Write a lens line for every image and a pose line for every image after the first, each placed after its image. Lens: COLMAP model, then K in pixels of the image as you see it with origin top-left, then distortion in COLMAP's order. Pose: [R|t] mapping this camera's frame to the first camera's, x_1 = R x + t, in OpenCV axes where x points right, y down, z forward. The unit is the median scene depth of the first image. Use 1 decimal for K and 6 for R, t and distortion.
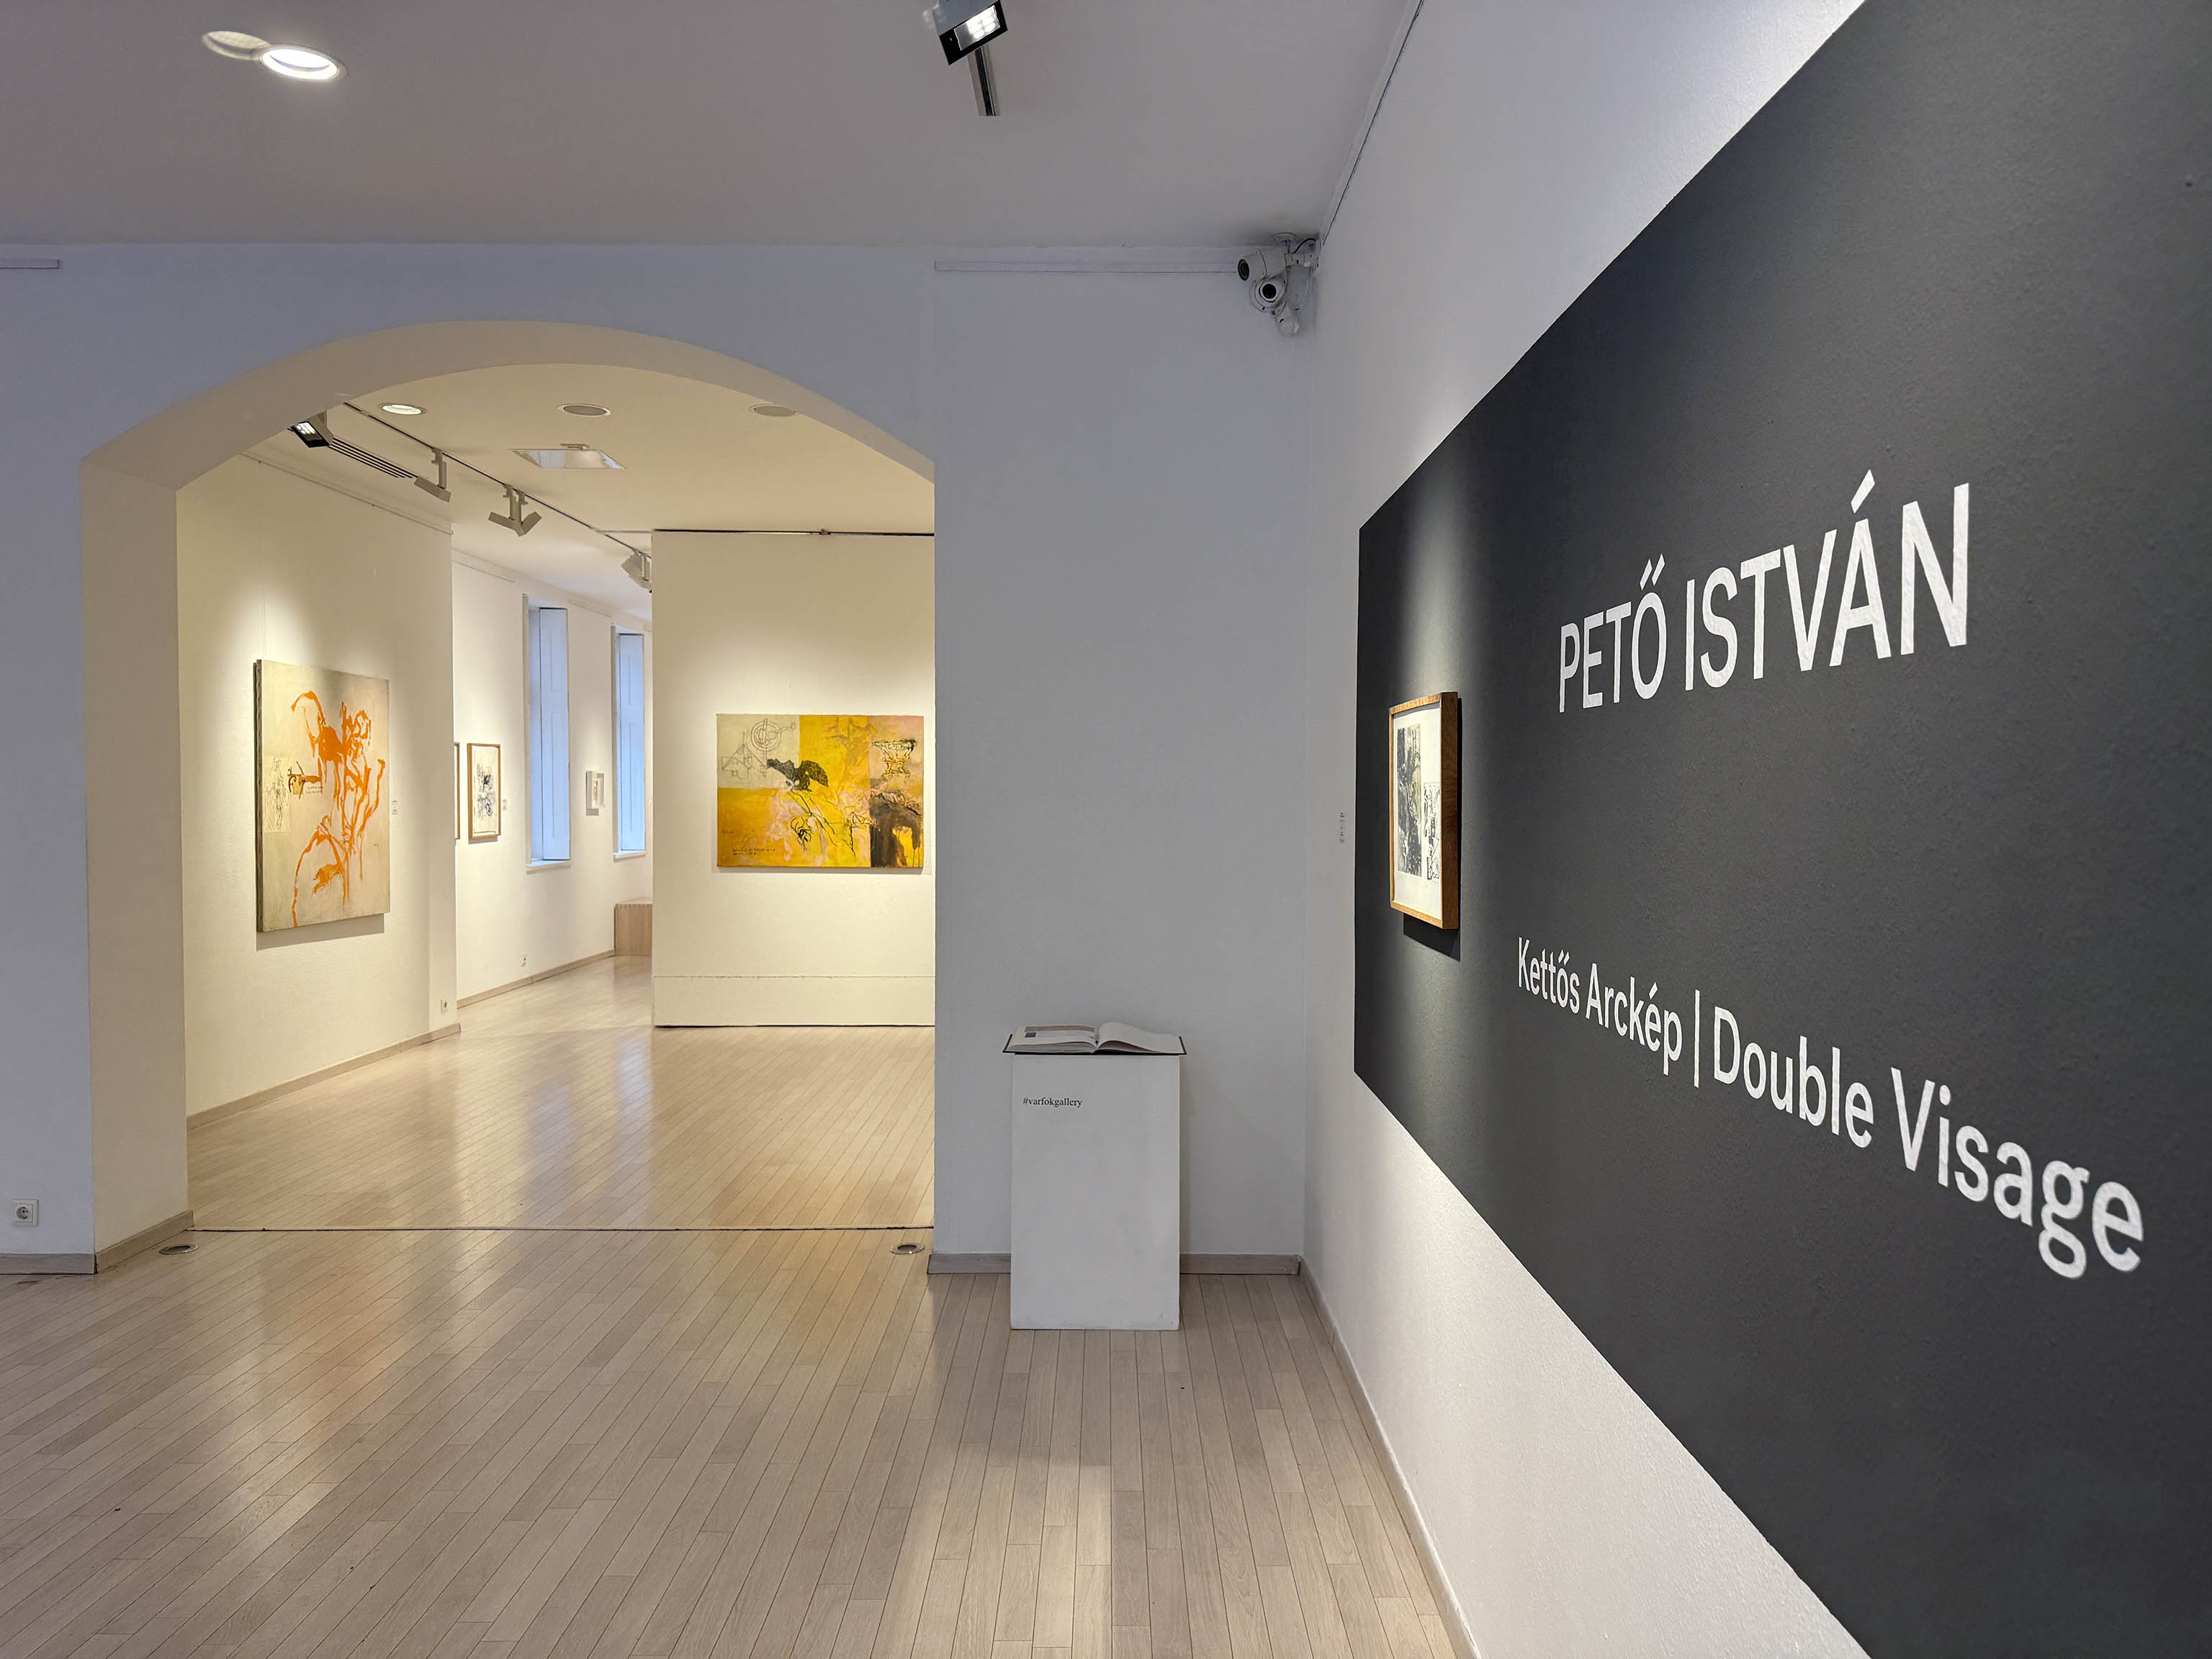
lens RADIAL K [[1561.3, 0, 1107.3], [0, 1561.3, 844.8], [0, 0, 1]] dist [0.072107, -0.050137]
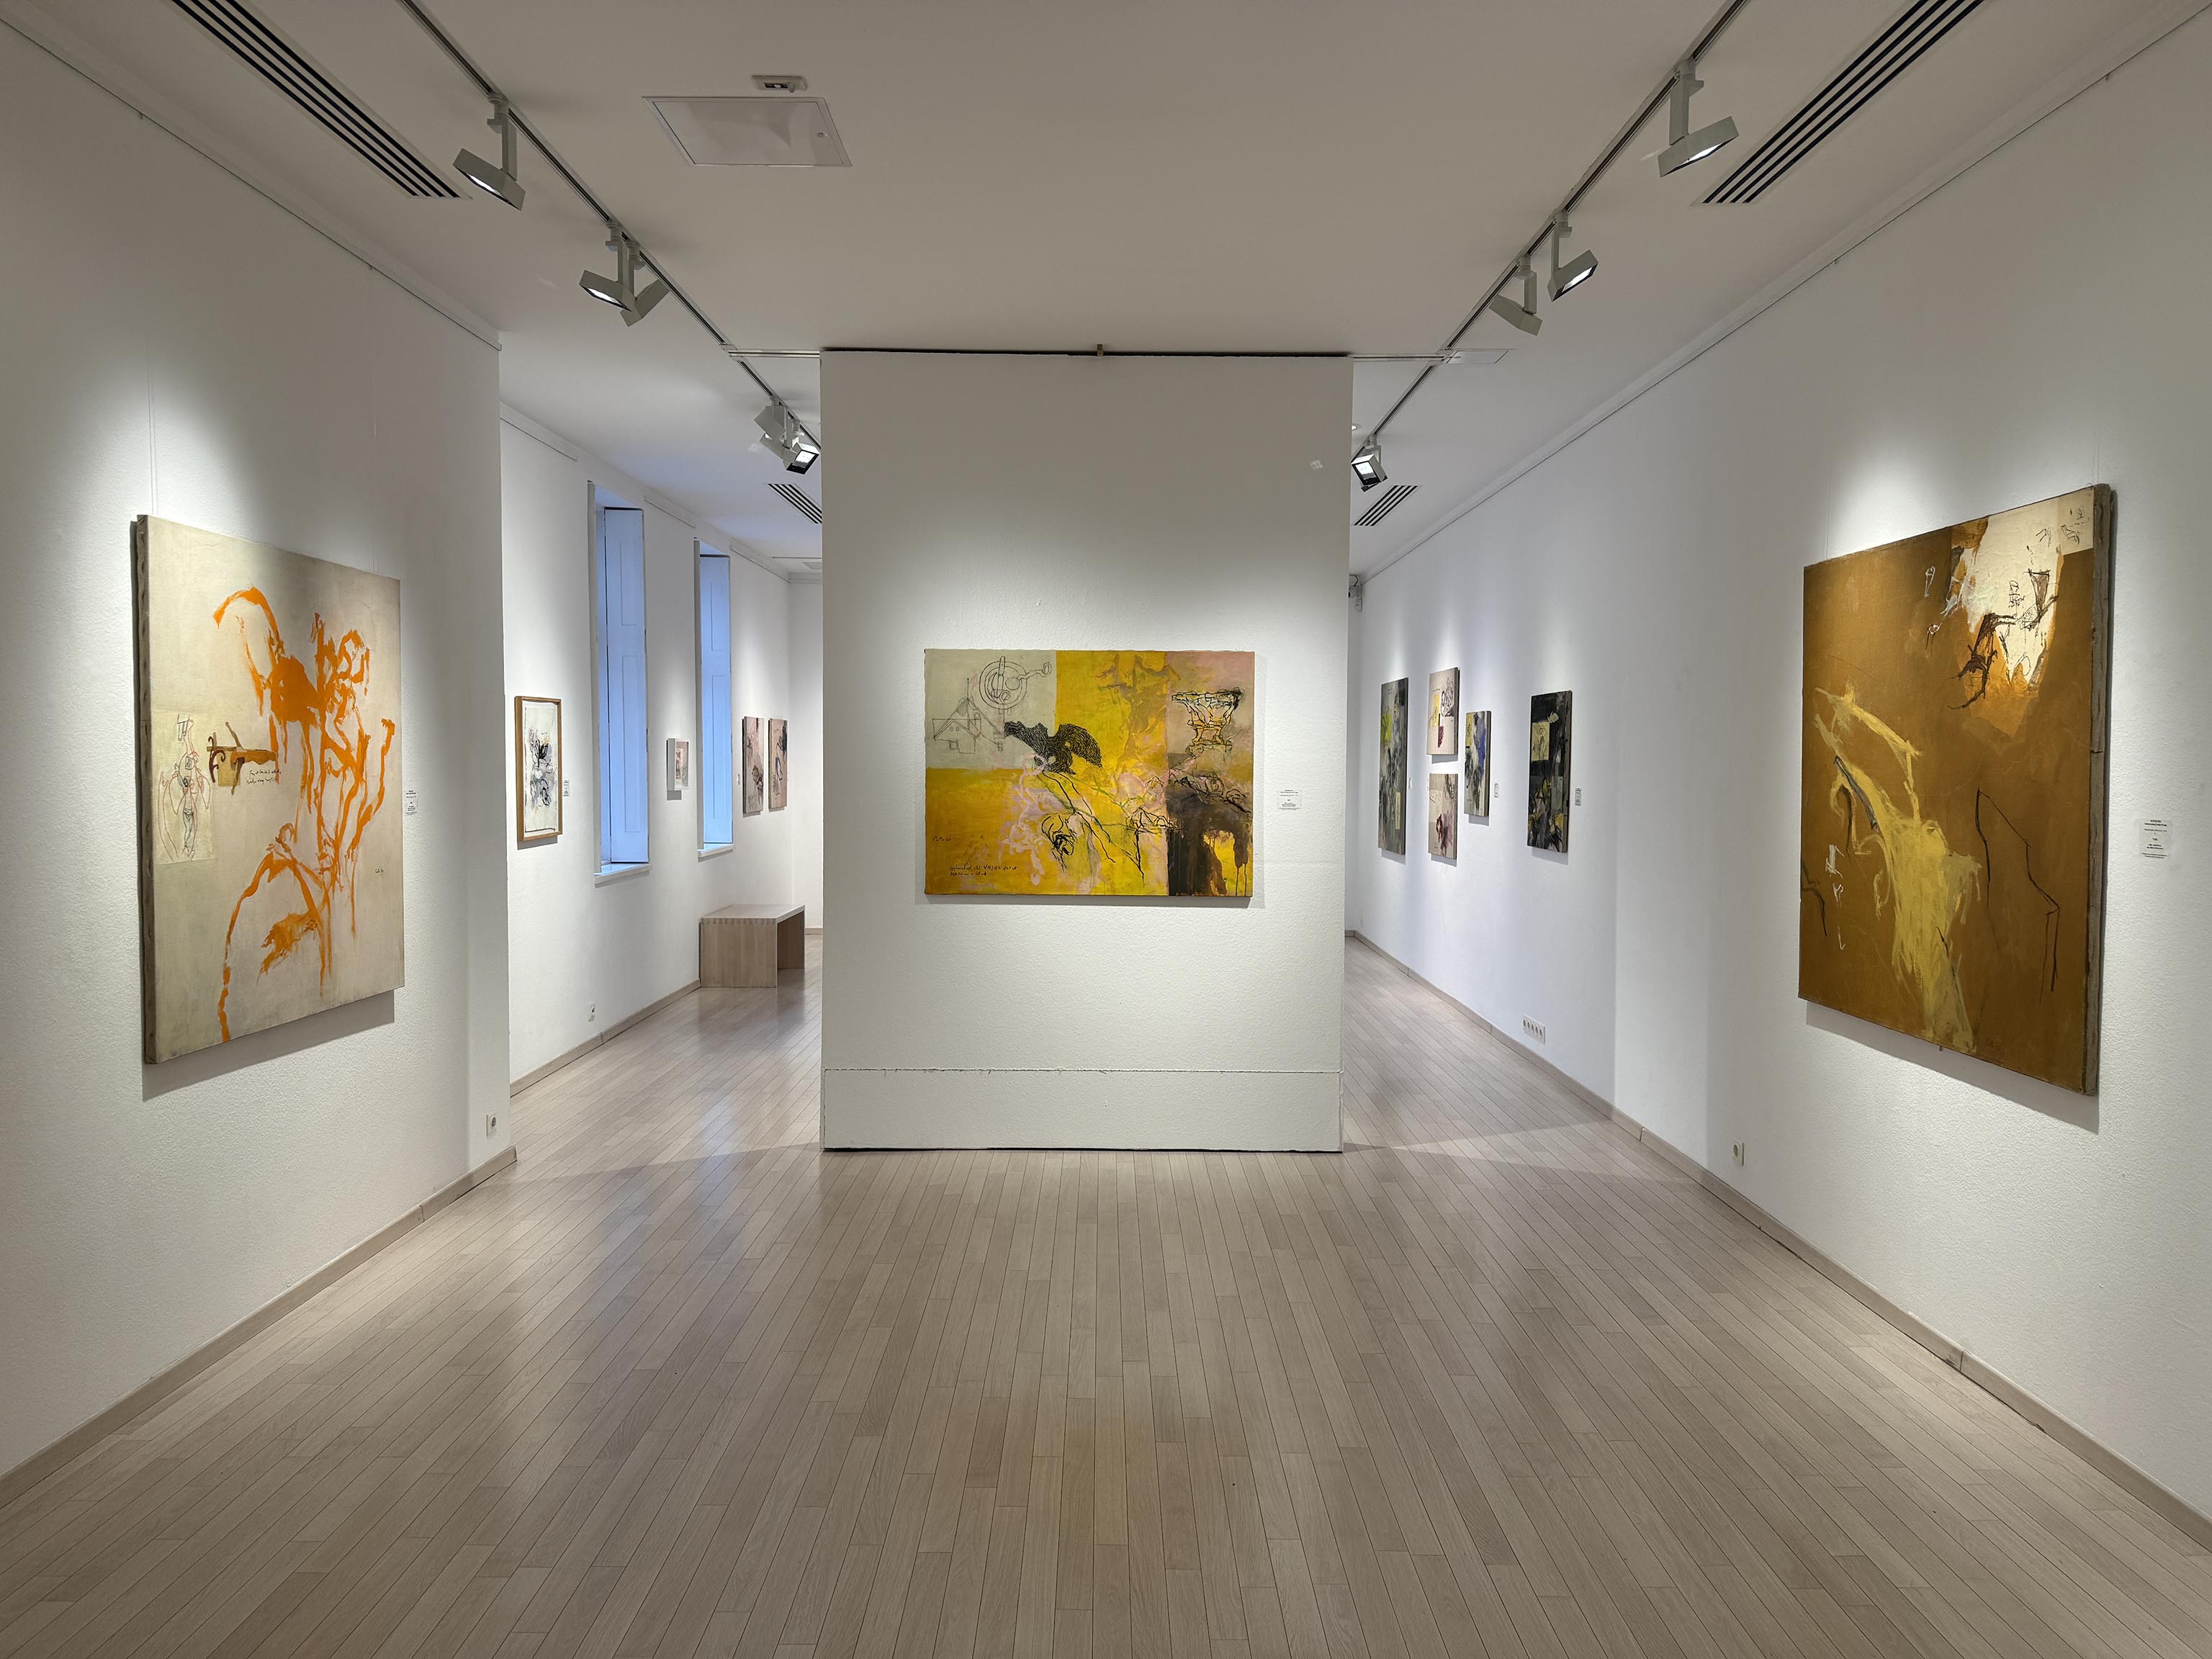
lens RADIAL K [[1561.3, 0, 1105.8], [0, 1561.3, 840.0], [0, 0, 1]] dist [0.072107, -0.050137]
pose [[0.999995, 0.003052, -0.000555, -0.176116], [-0.003041, 0.999823, 0.018568, -0.019400], [0.000611, -0.018567, 0.999827, 0.378633]]
